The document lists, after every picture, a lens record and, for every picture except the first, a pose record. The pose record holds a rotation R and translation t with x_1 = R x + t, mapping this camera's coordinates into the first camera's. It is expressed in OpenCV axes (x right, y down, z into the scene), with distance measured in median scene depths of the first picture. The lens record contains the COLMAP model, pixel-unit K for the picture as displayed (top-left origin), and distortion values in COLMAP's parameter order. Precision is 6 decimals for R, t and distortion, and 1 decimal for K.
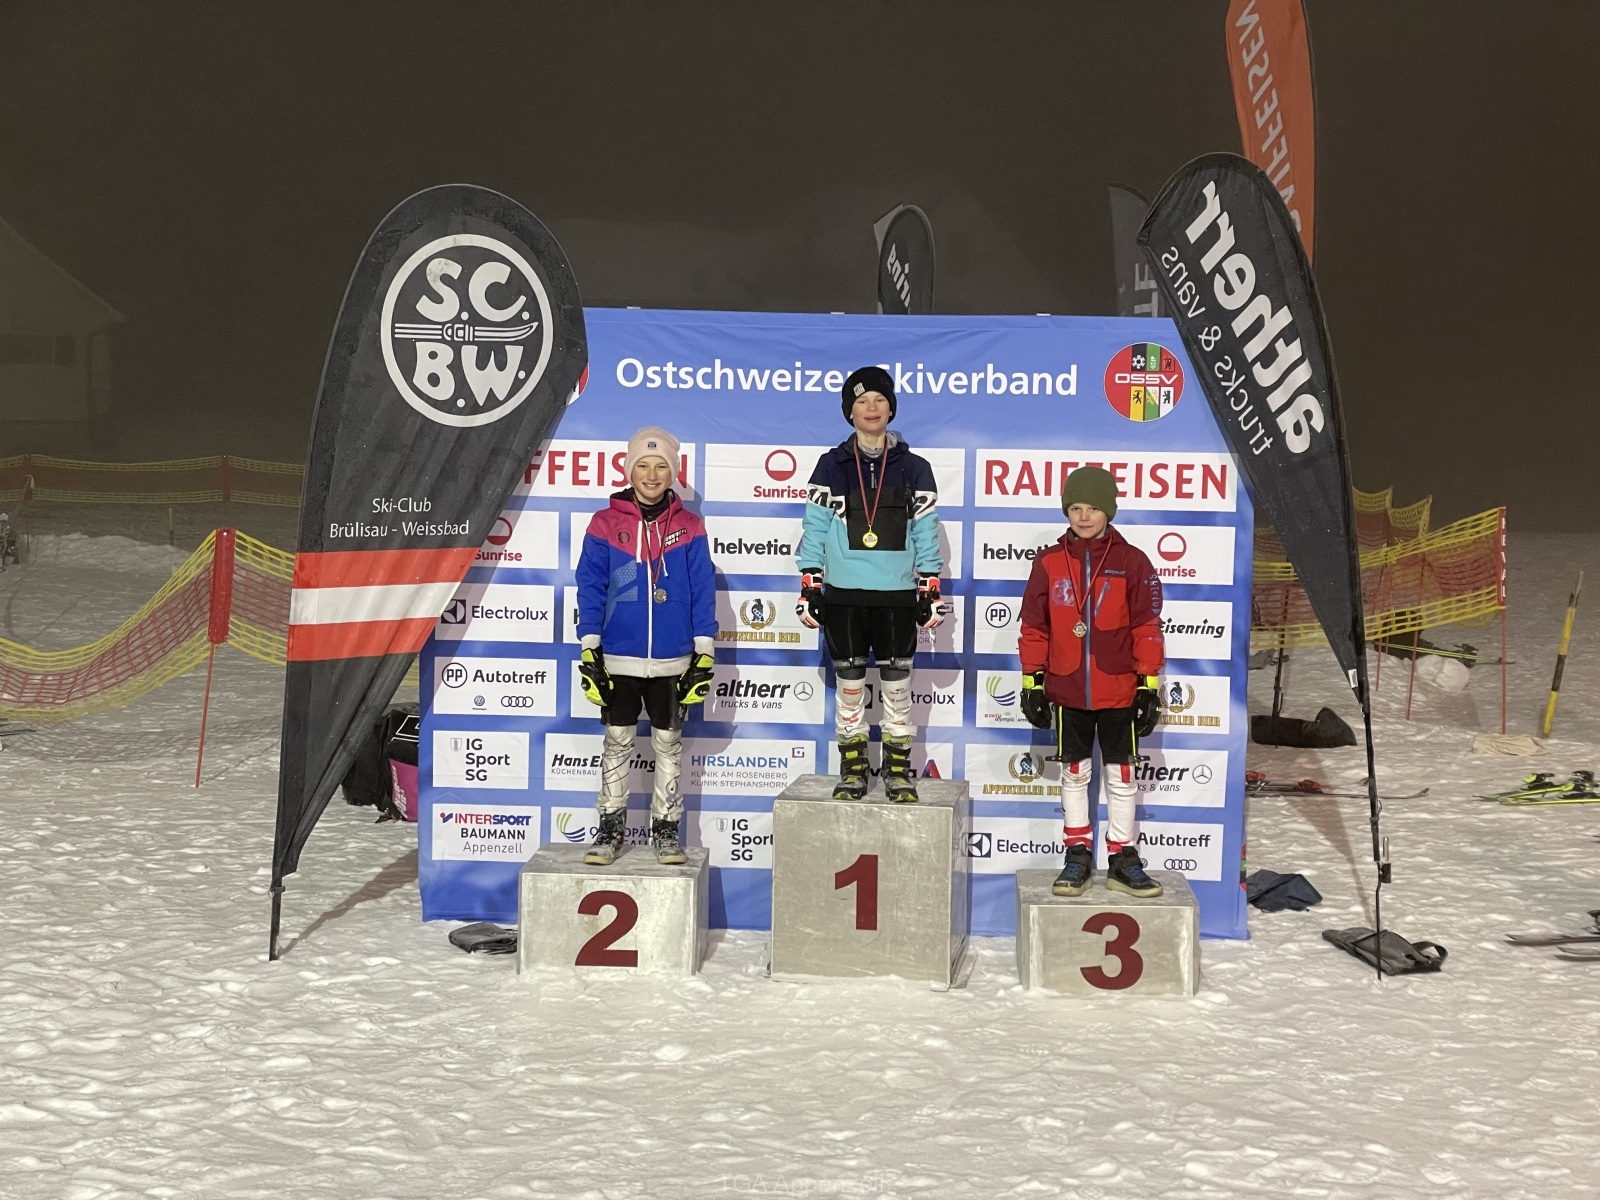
lens RADIAL K [[2357.2, 0, 826.1], [0, 2357.2, 569.3], [0, 0, 1]] dist [0.105212, 0.000000]
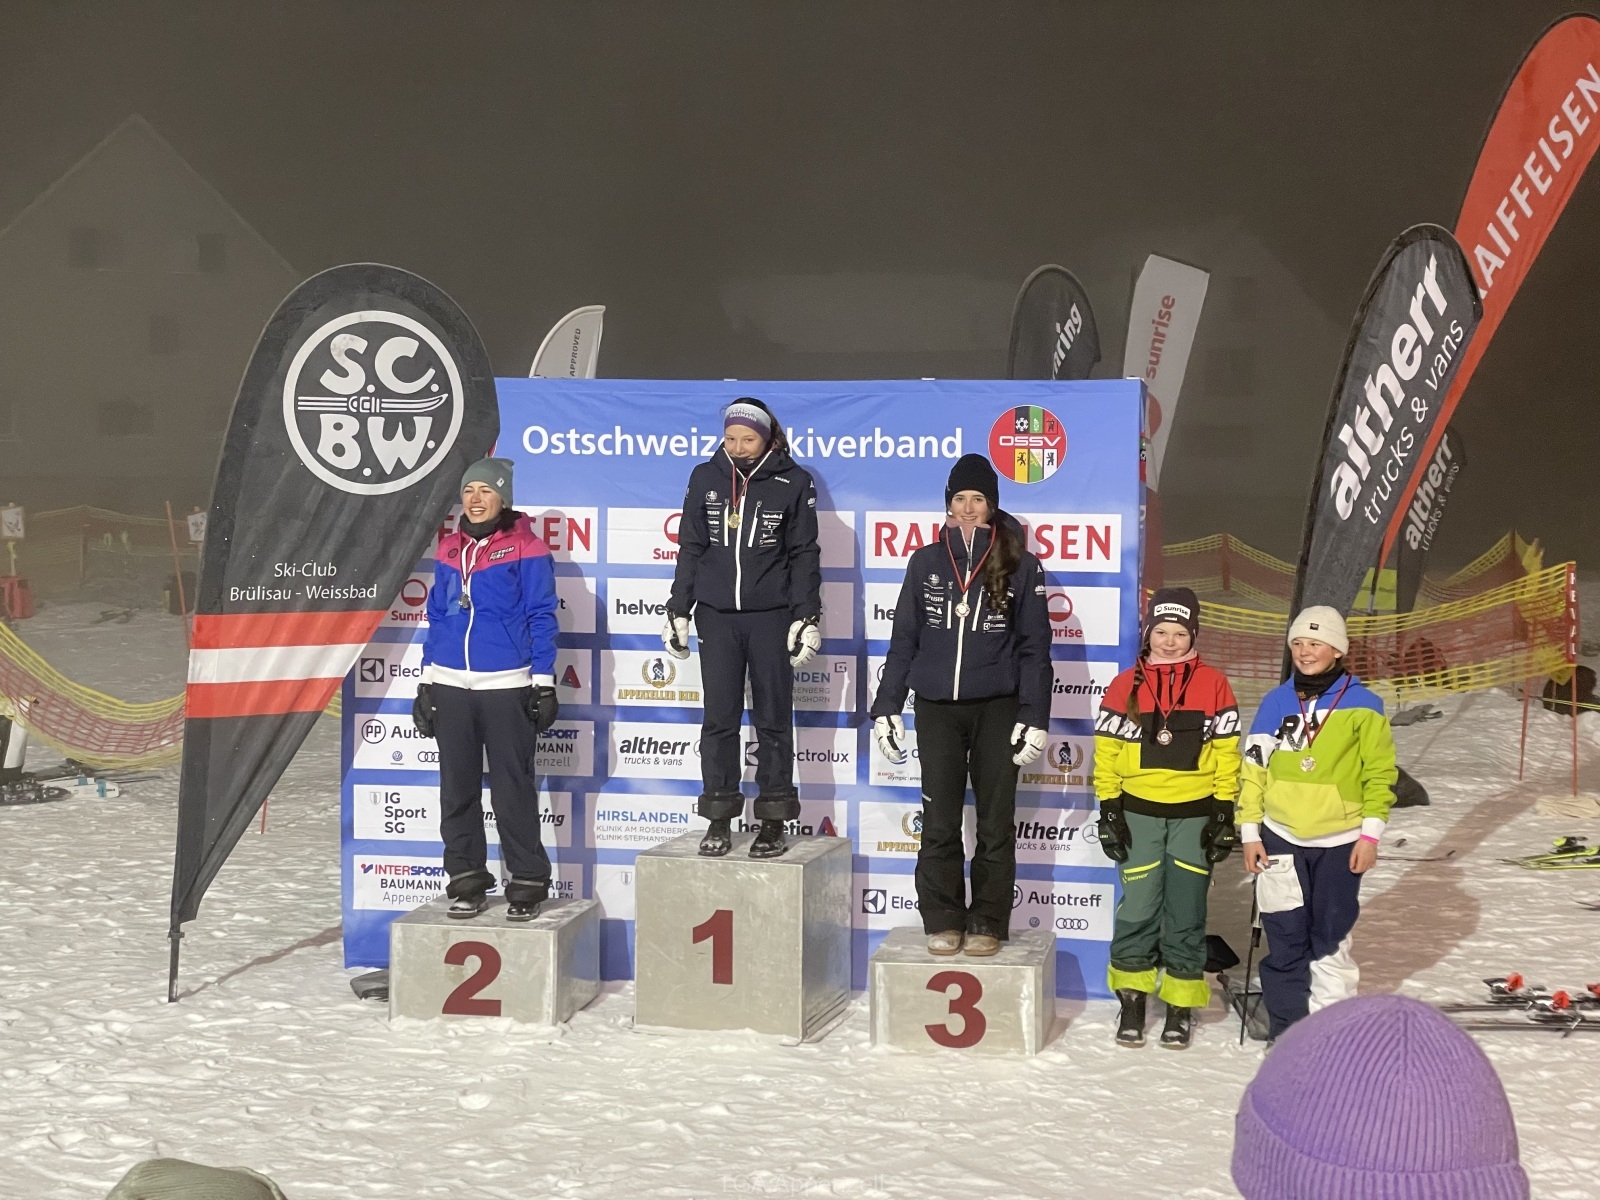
lens RADIAL K [[2357.2, 0, 856.6], [0, 2357.2, 589.6], [0, 0, 1]] dist [0.105212, 0.000000]
pose [[0.991304, -0.001279, -0.131583, 0.193693], [-0.000226, 0.999935, -0.011416, -0.005821], [0.131589, 0.011347, 0.991239, -0.007944]]
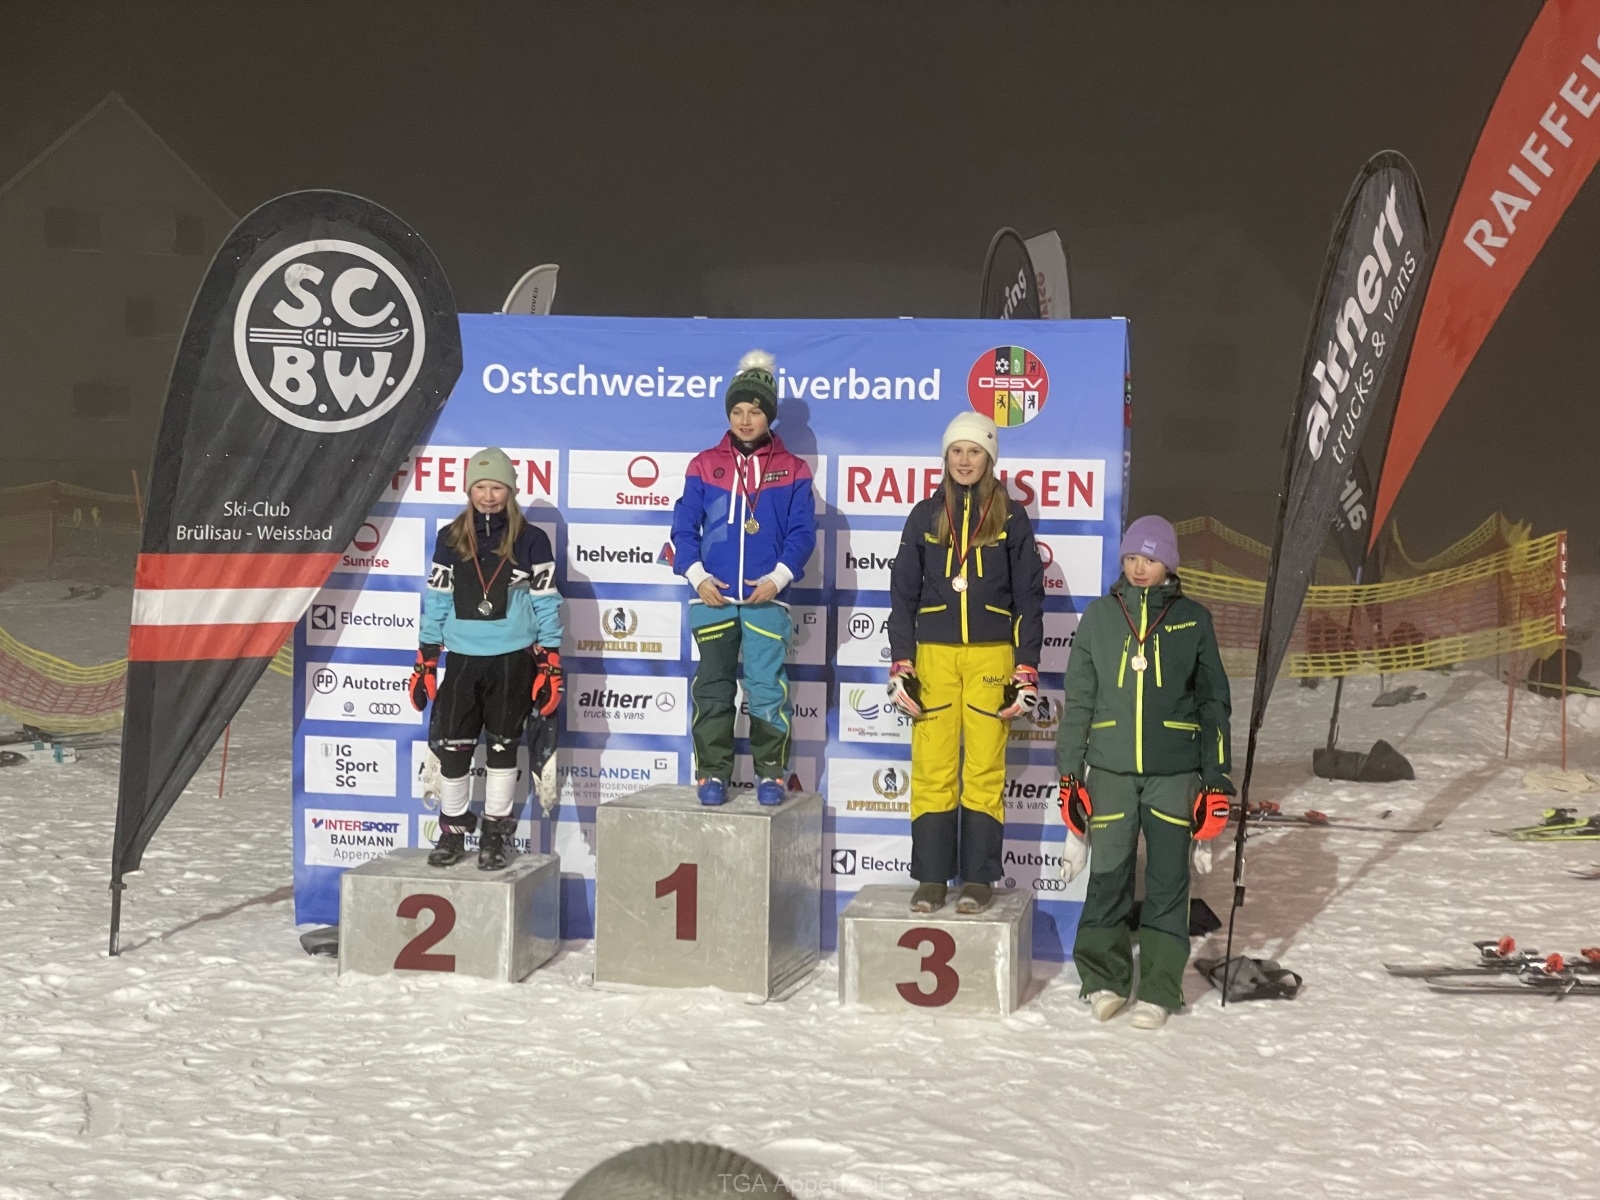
lens RADIAL K [[2357.2, 0, 850.6], [0, 2357.2, 623.2], [0, 0, 1]] dist [0.105212, 0.000000]
pose [[0.992034, 0.009081, -0.125644, 0.192130], [-0.008700, 0.999956, 0.003583, 0.015026], [0.125671, -0.002461, 0.992069, 0.029941]]
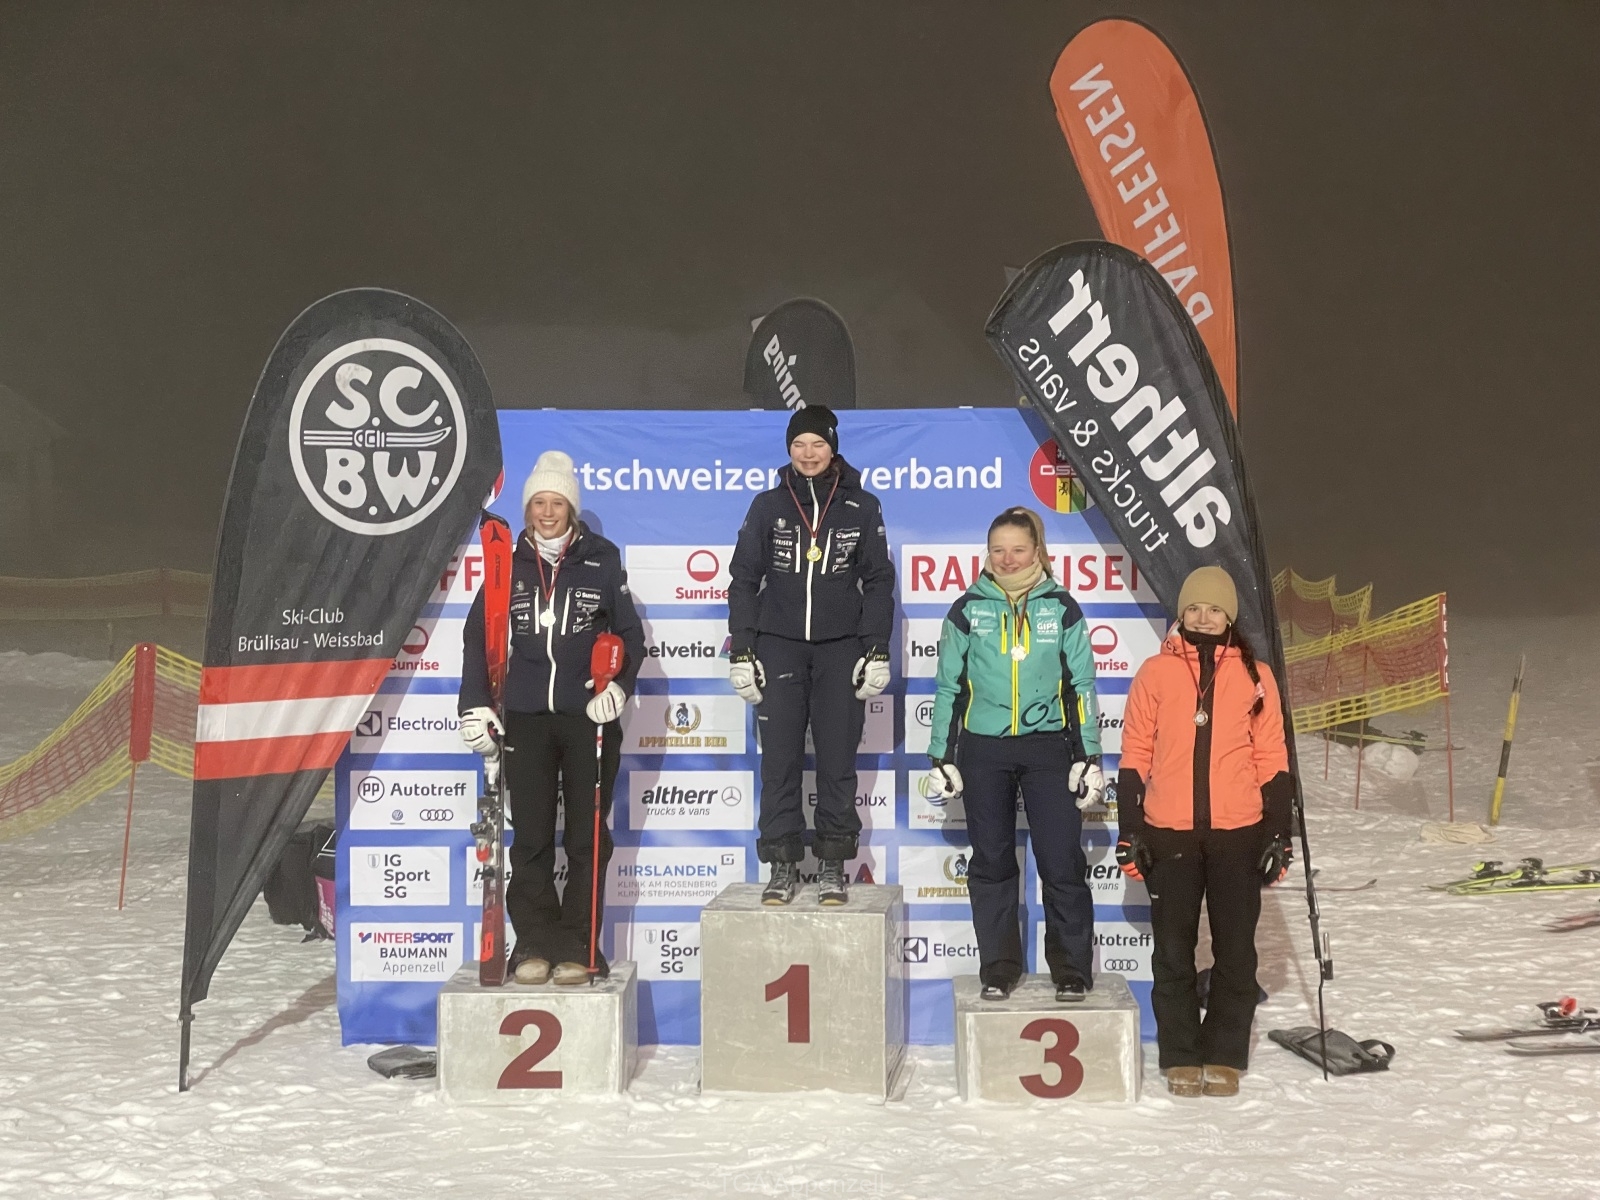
lens RADIAL K [[2357.2, 0, 818.6], [0, 2357.2, 580.7], [0, 0, 1]] dist [0.105212, 0.000000]
pose [[0.999613, -0.022668, 0.016125, 0.013027], [0.023250, 0.999048, -0.036914, -0.000746], [-0.015273, 0.037275, 0.999188, 0.020535]]
